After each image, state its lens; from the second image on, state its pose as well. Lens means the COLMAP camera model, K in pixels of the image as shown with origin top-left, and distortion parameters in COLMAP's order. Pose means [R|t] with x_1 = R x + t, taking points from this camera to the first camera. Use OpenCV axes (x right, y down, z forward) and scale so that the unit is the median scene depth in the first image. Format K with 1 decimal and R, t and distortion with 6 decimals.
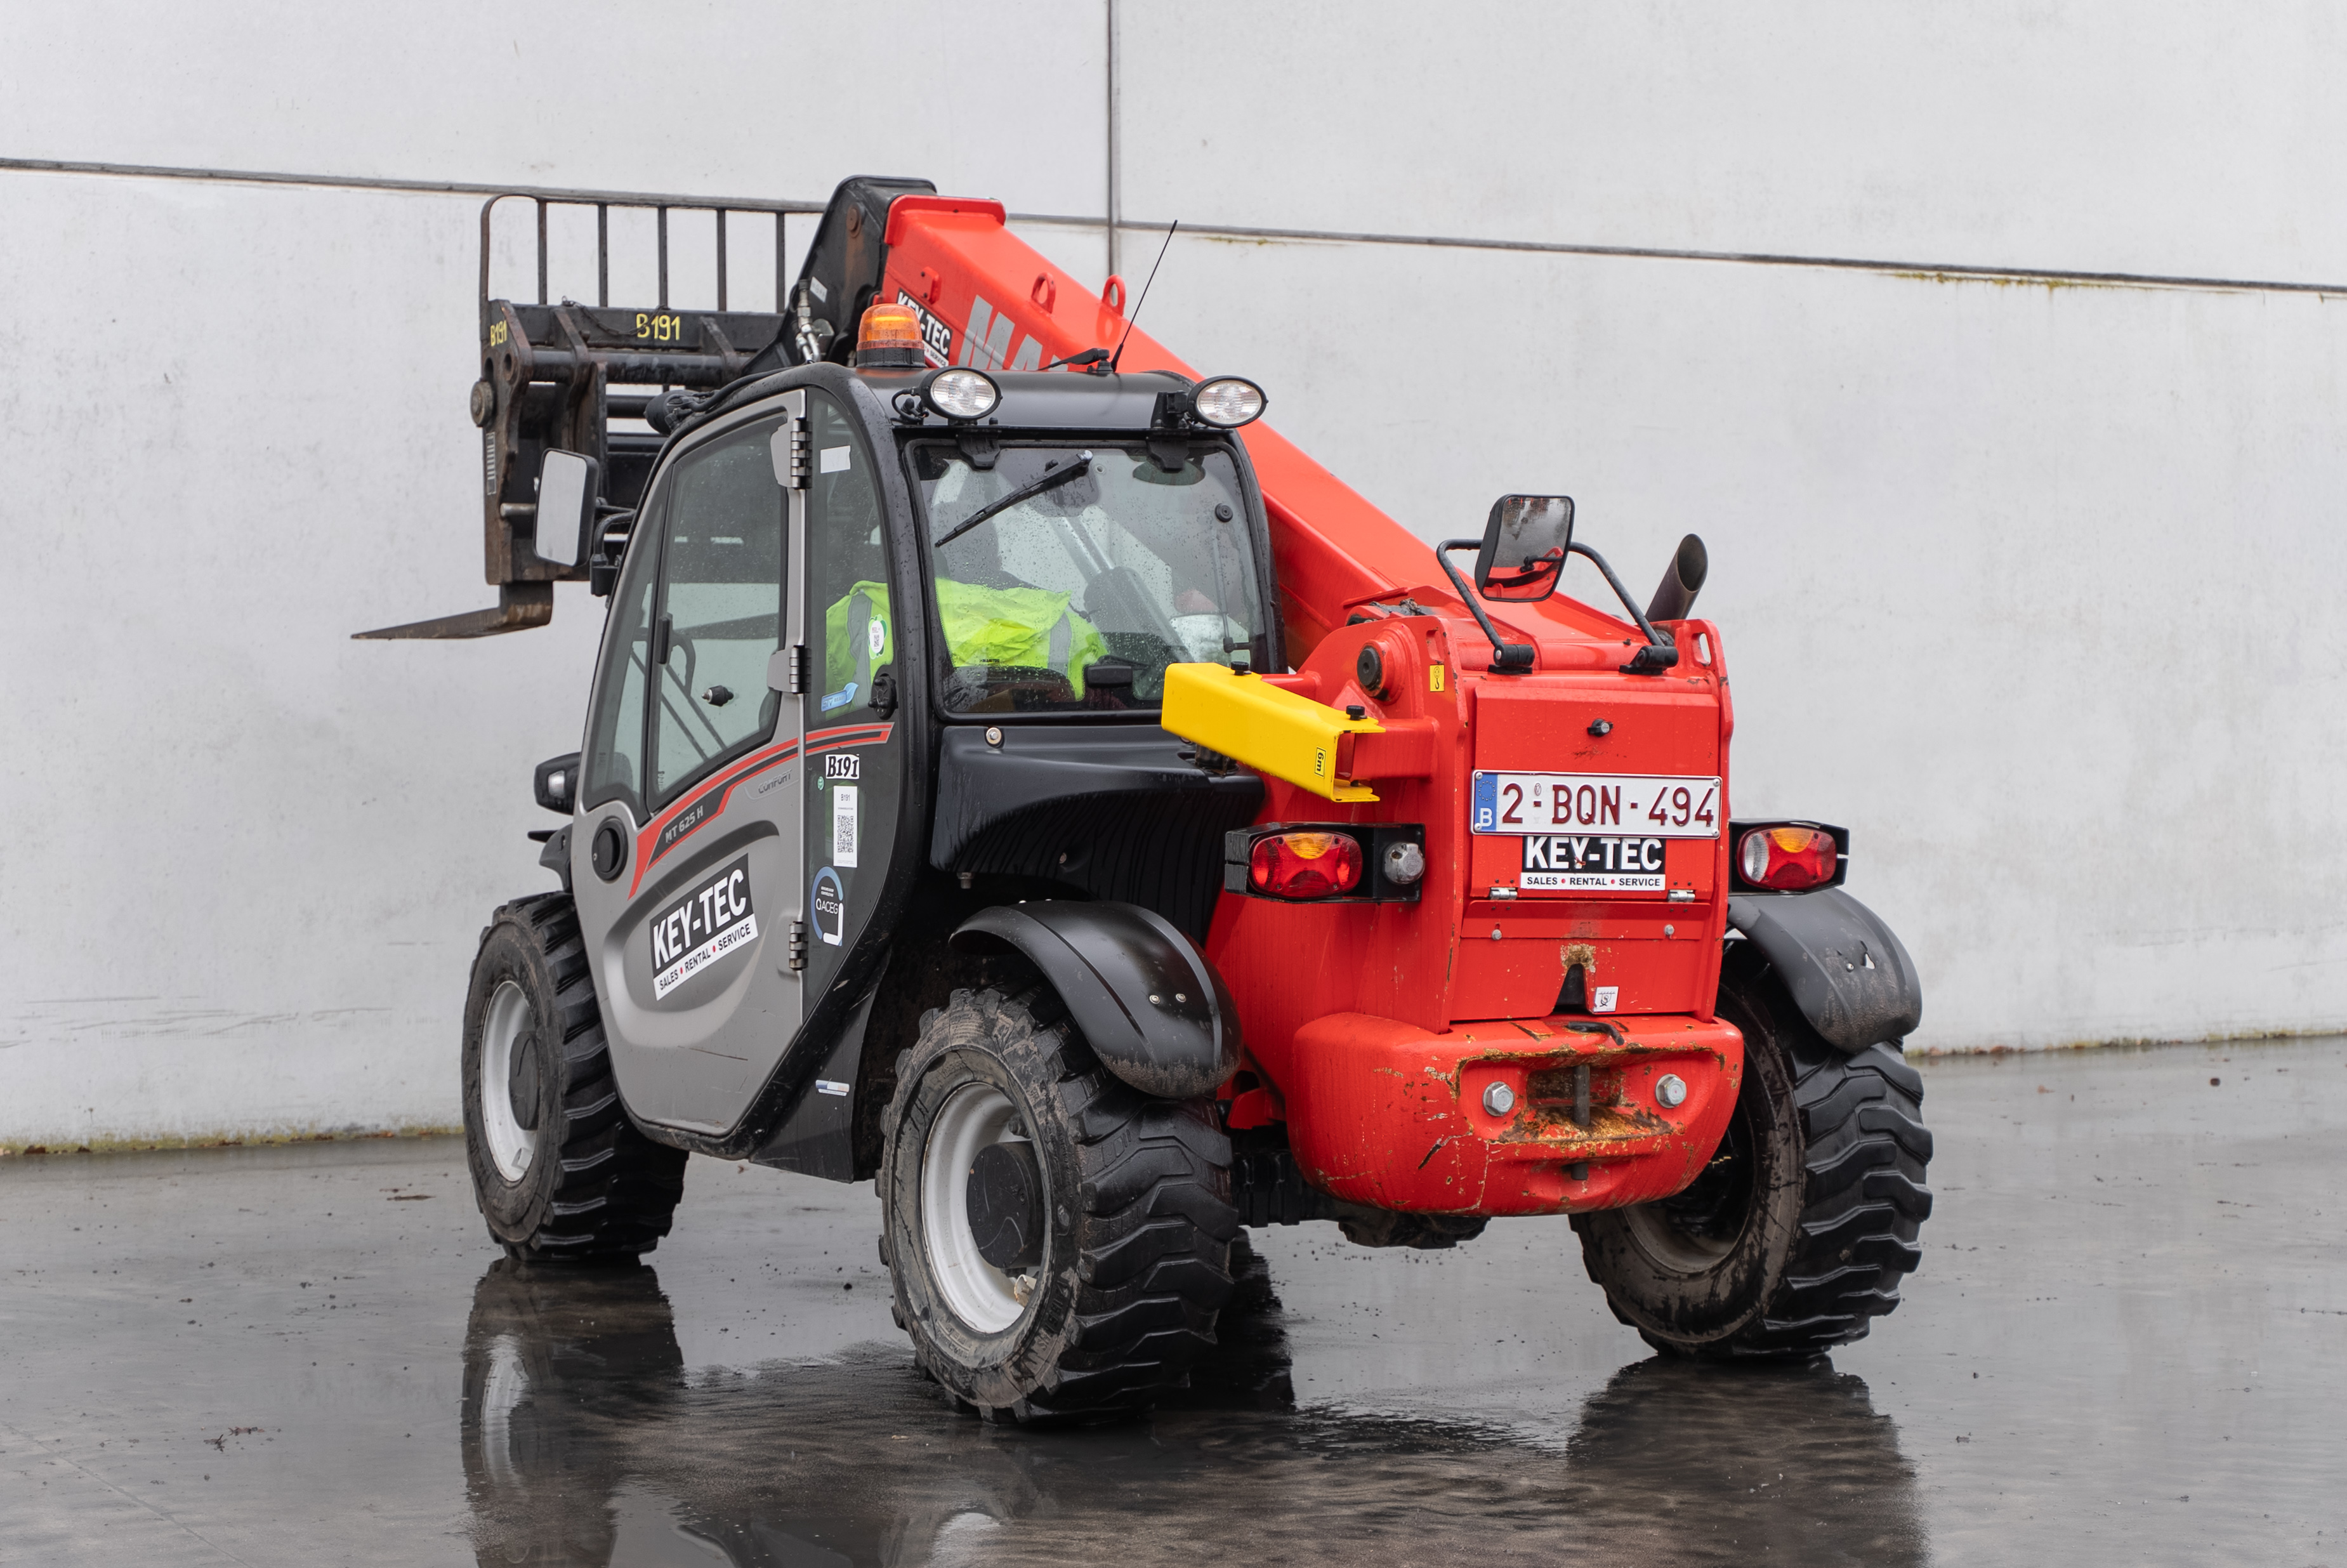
lens RADIAL K [[4457.1, 0, 1092.1], [0, 4457.1, 729.1], [0, 0, 1]] dist [0.003643, 0.045288]
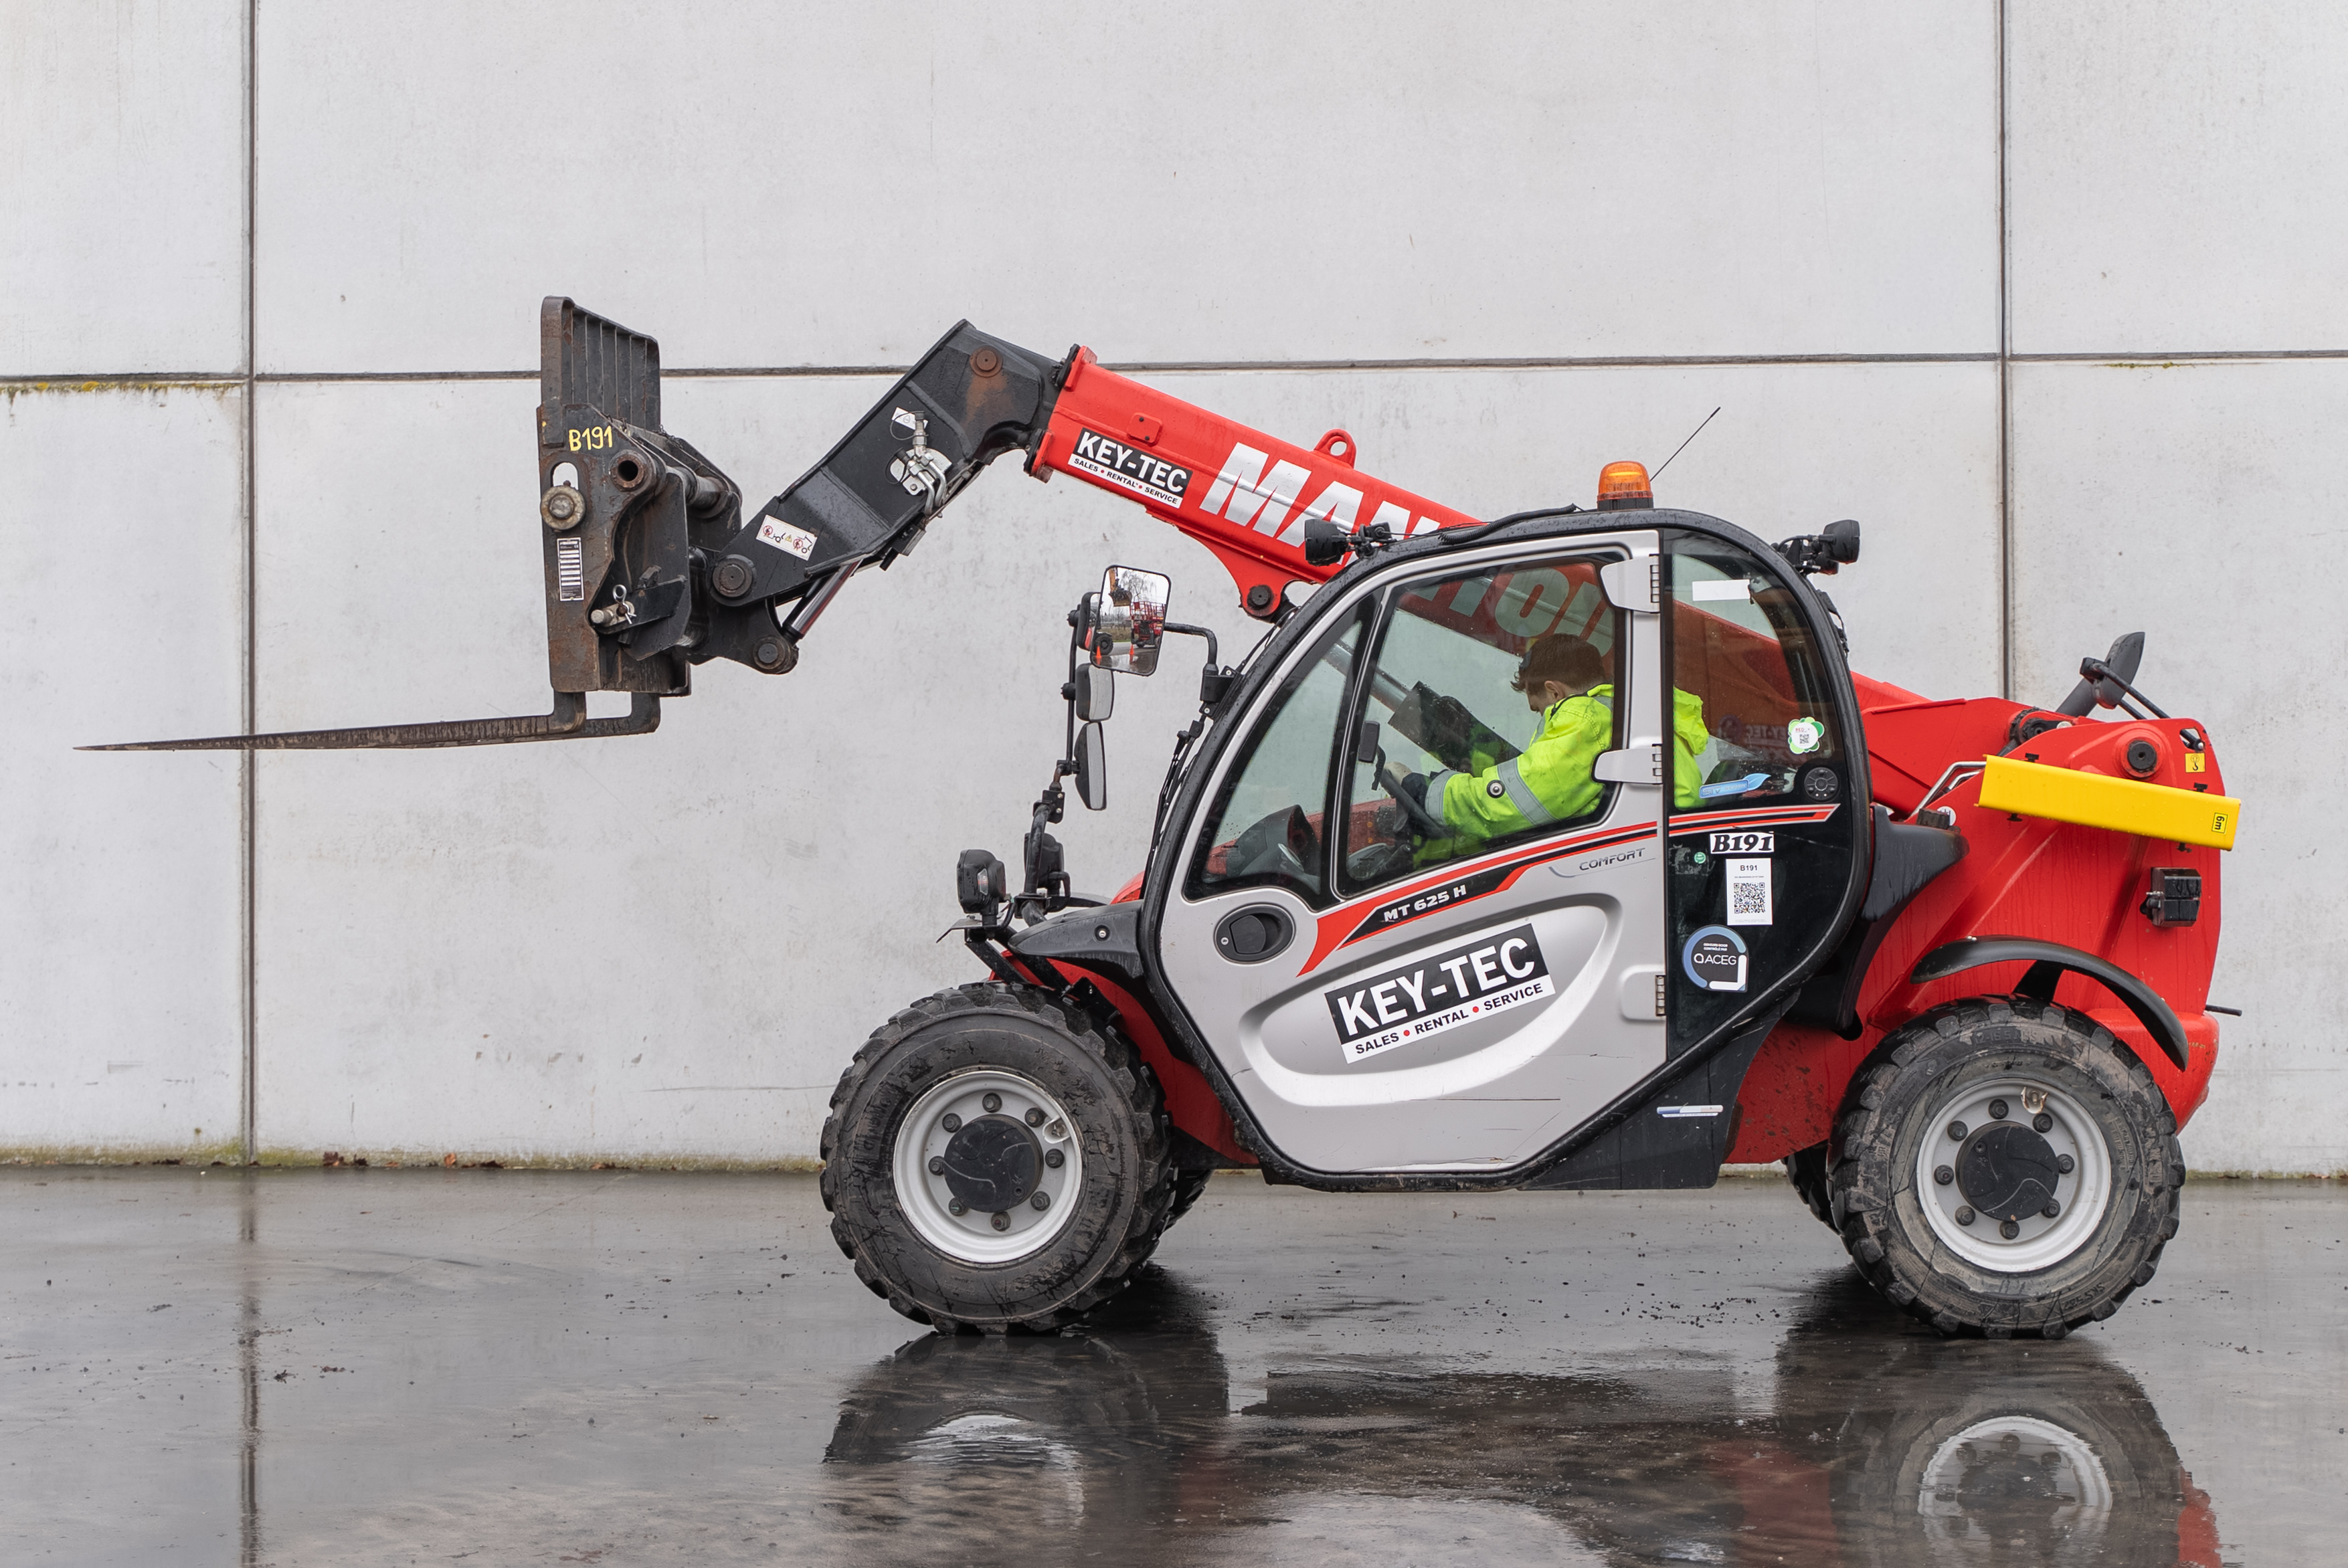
lens RADIAL K [[3950.7, 0, 1275.5], [0, 3950.7, 771.2], [0, 0, 1]] dist [0.003925, -0.051667]
pose [[0.842297, -0.006223, -0.538978, 0.638301], [-0.003663, 0.999844, -0.017270, 0.004995], [0.539002, 0.016521, 0.842142, 0.190598]]
